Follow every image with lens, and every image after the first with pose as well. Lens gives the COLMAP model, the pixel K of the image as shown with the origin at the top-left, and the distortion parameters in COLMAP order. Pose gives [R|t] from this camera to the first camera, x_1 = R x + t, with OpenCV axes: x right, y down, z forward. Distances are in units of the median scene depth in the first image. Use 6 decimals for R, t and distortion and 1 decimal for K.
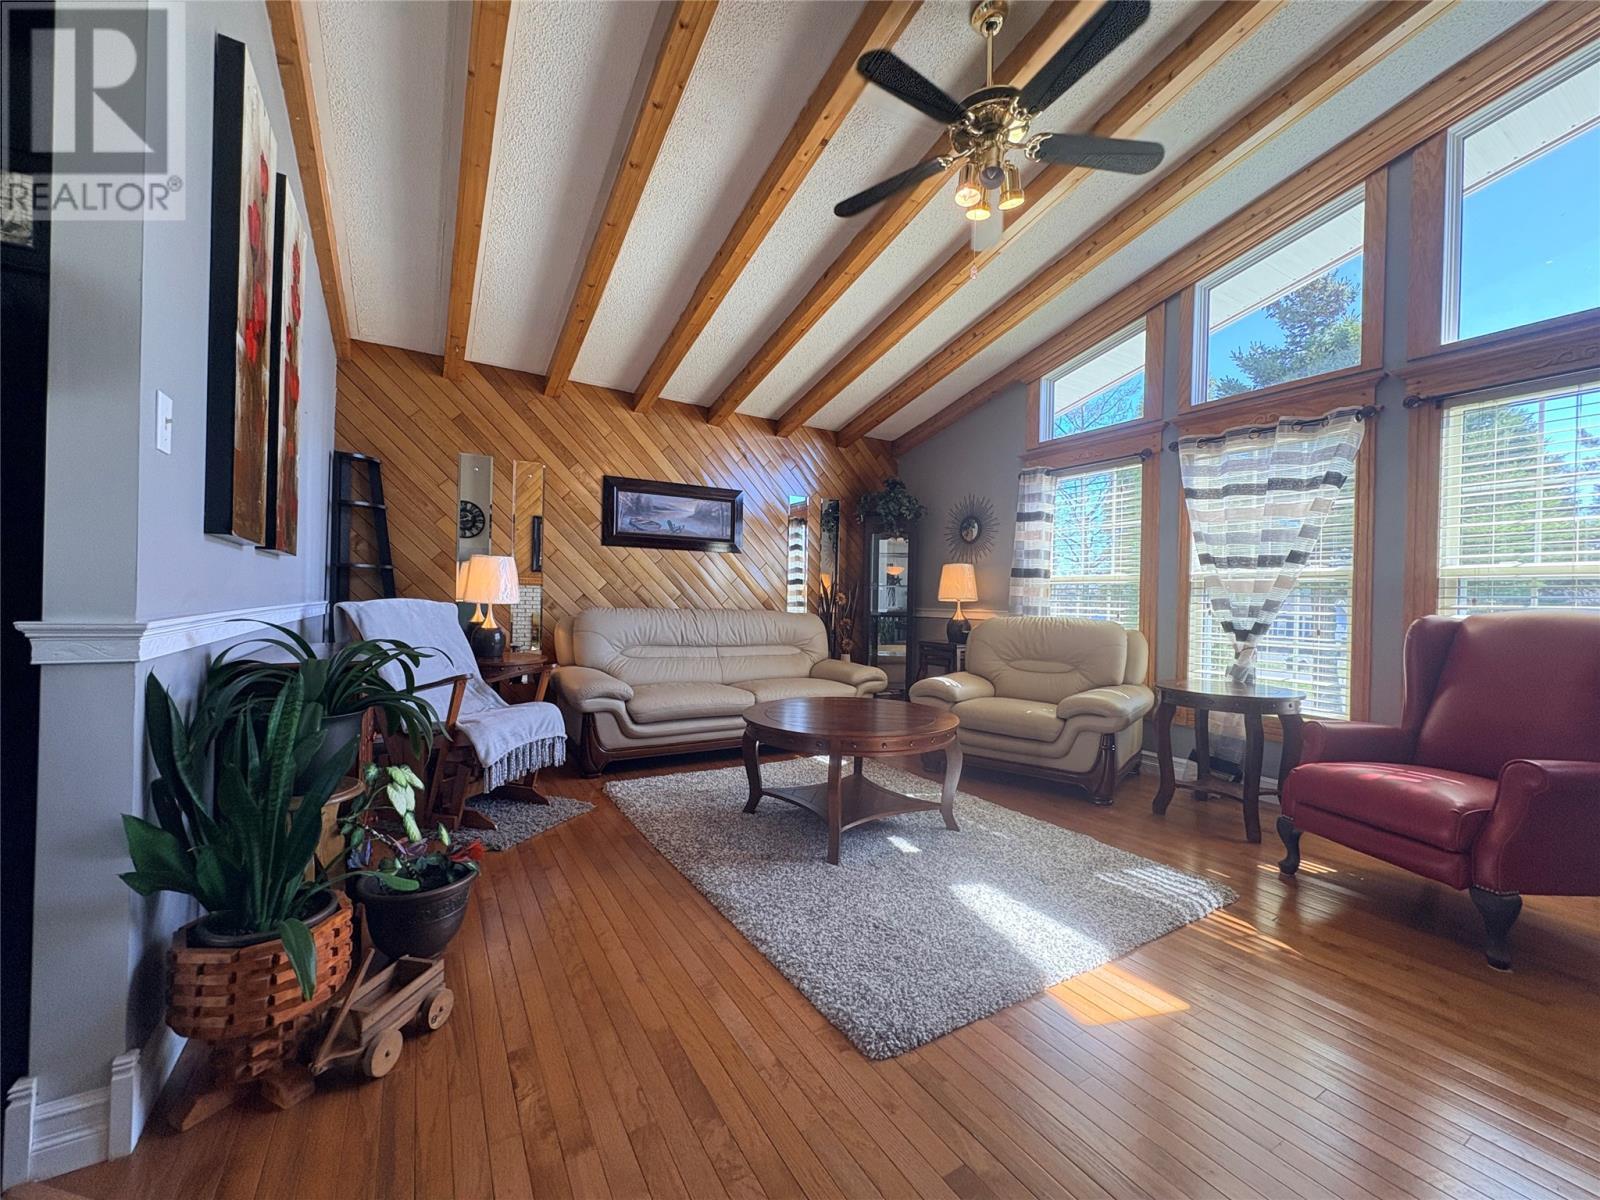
lens RADIAL K [[640.1, 0, 801.1], [0, 640.1, 598.7], [0, 0, 1]] dist [0.003485, 0.000156]
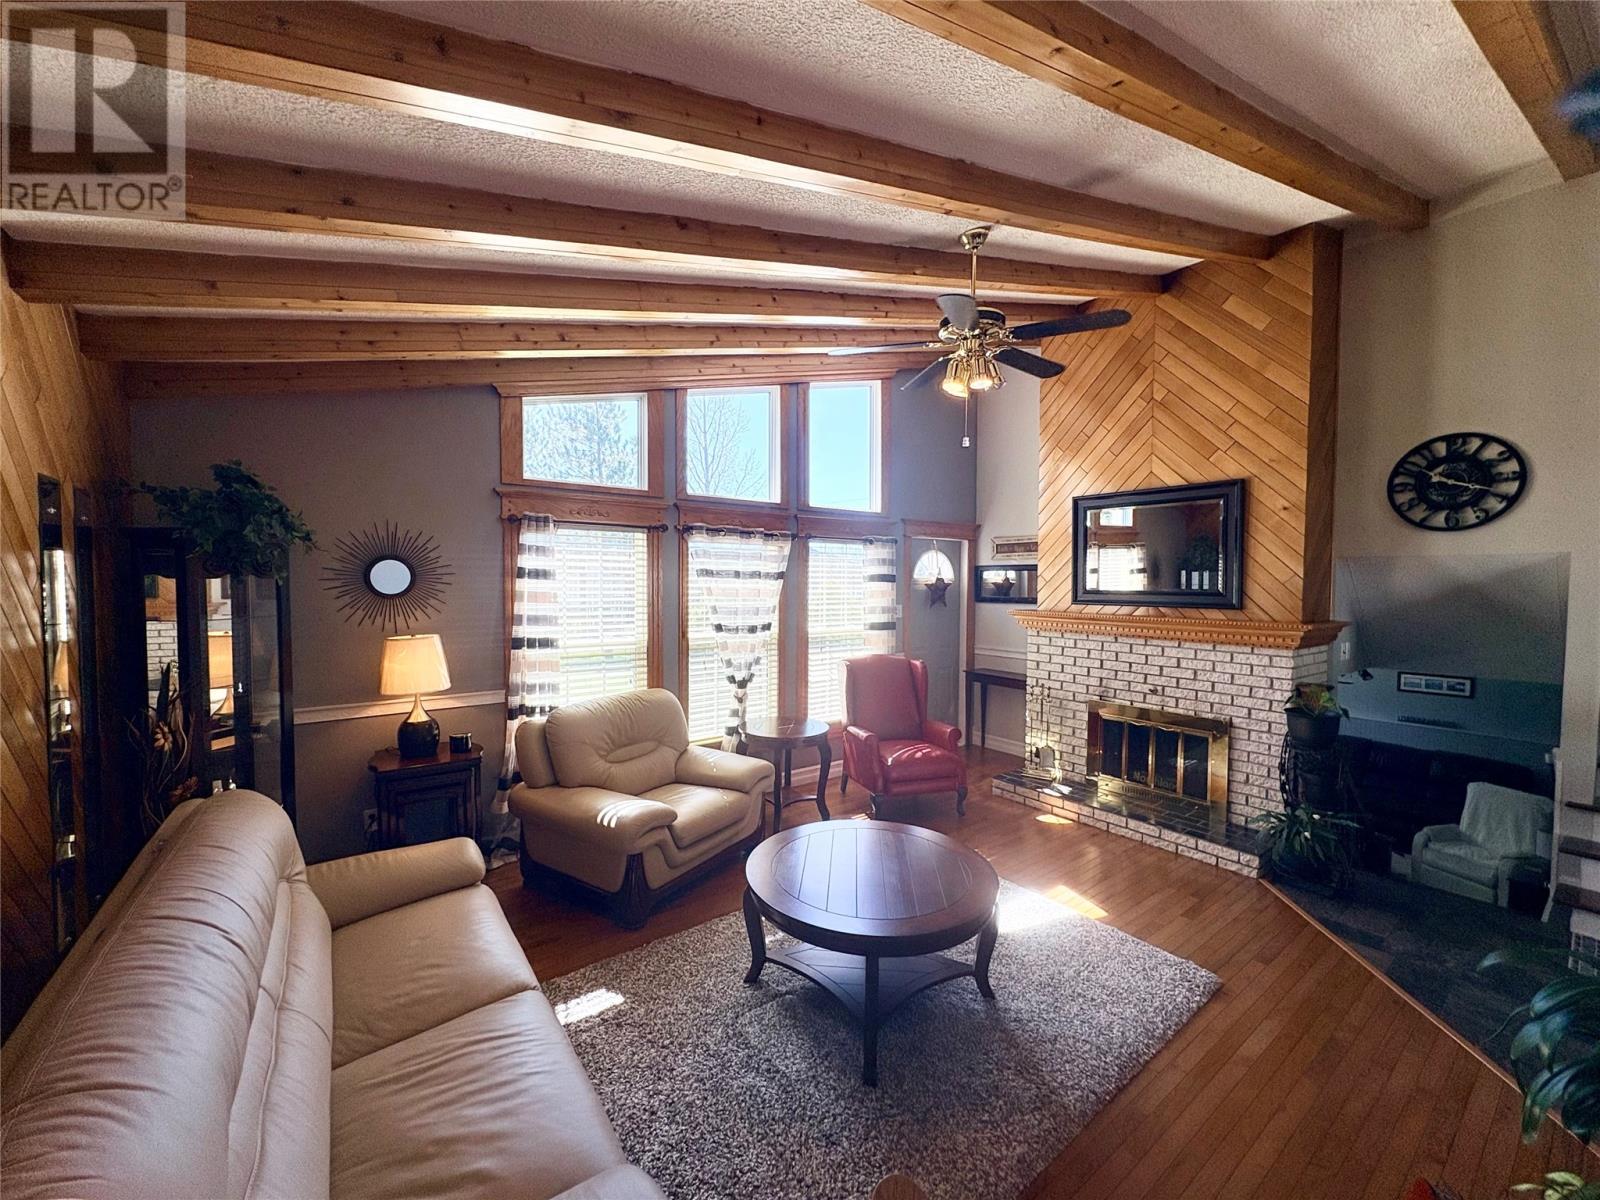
lens RADIAL K [[640.1, 0, 800.2], [0, 640.1, 600.0], [0, 0, 1]] dist [0.003485, 0.000156]
pose [[-0.099086, -0.047645, 0.993938, -0.477724], [-0.008868, 0.998856, 0.046997, -0.135574], [-0.995039, -0.004158, -0.099395, 0.746217]]
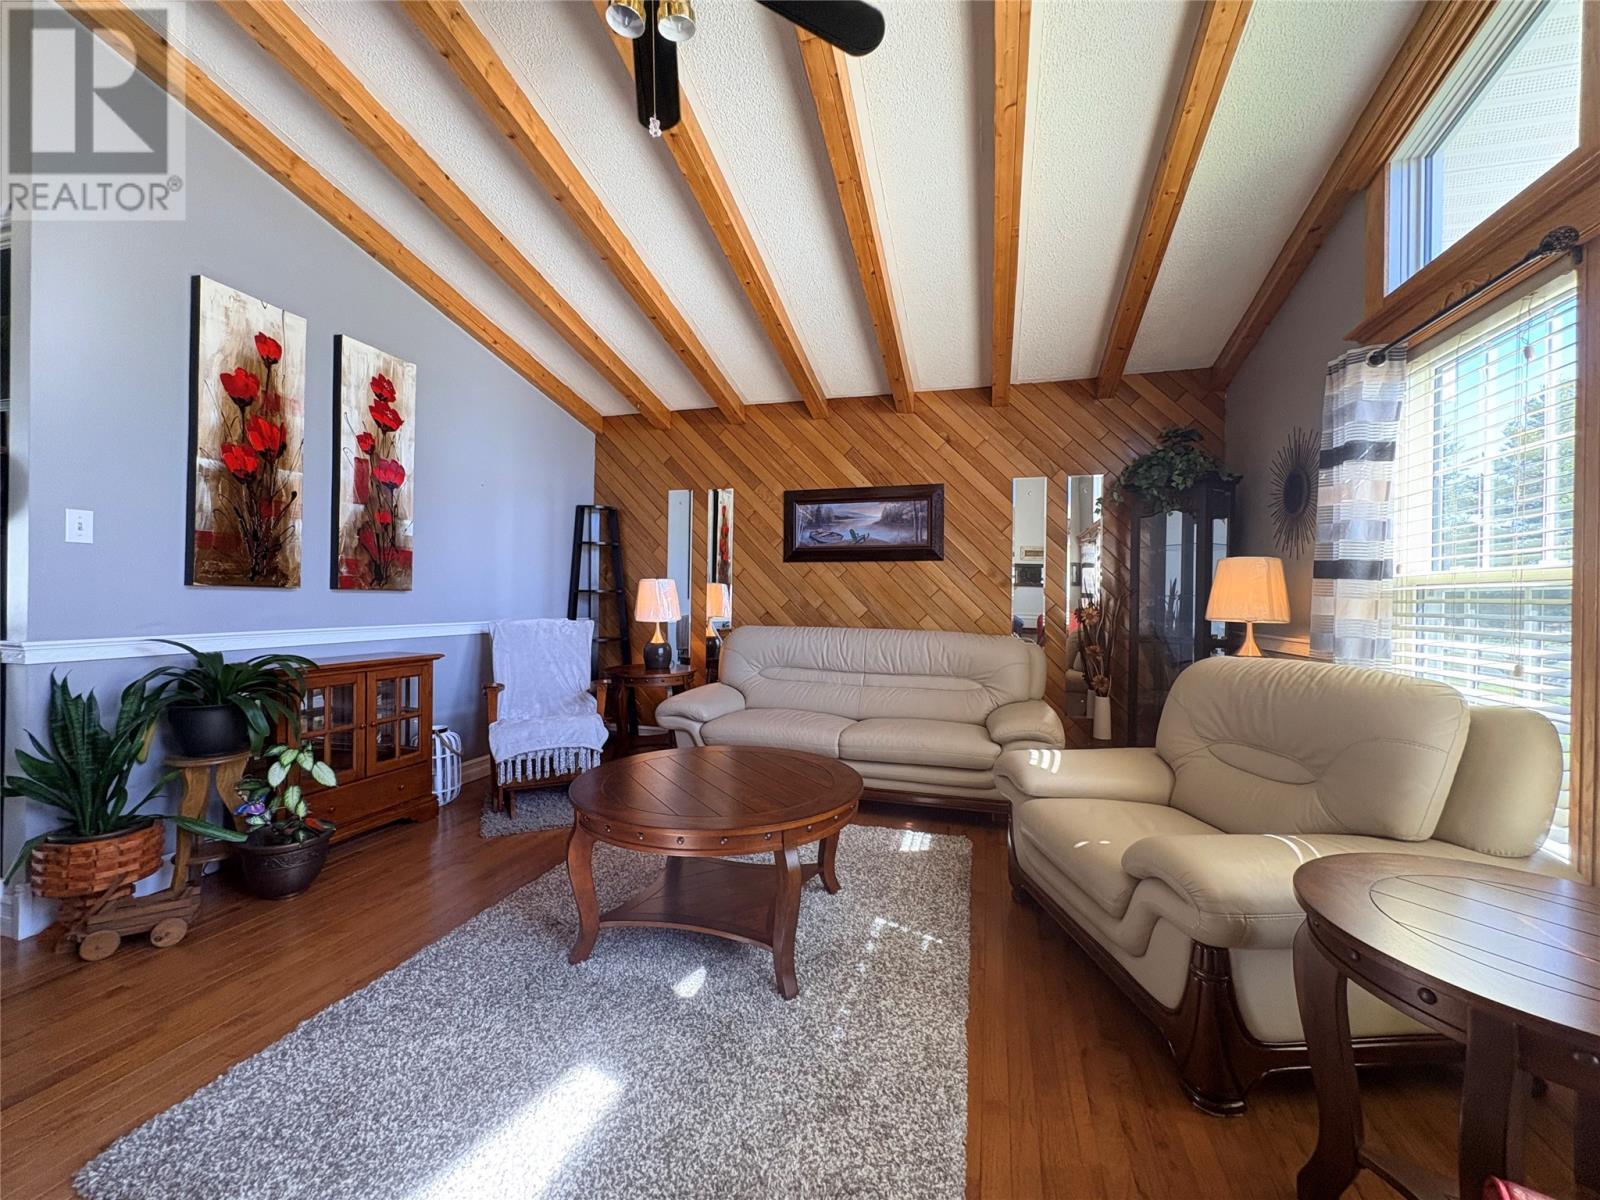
lens RADIAL K [[640.1, 0, 800.5], [0, 640.1, 602.4], [0, 0, 1]] dist [0.003485, 0.000156]
pose [[0.673054, -0.010190, -0.739523, 0.440923], [0.004846, 0.999944, -0.009367, -0.011984], [0.739578, 0.002721, 0.673066, 0.358593]]
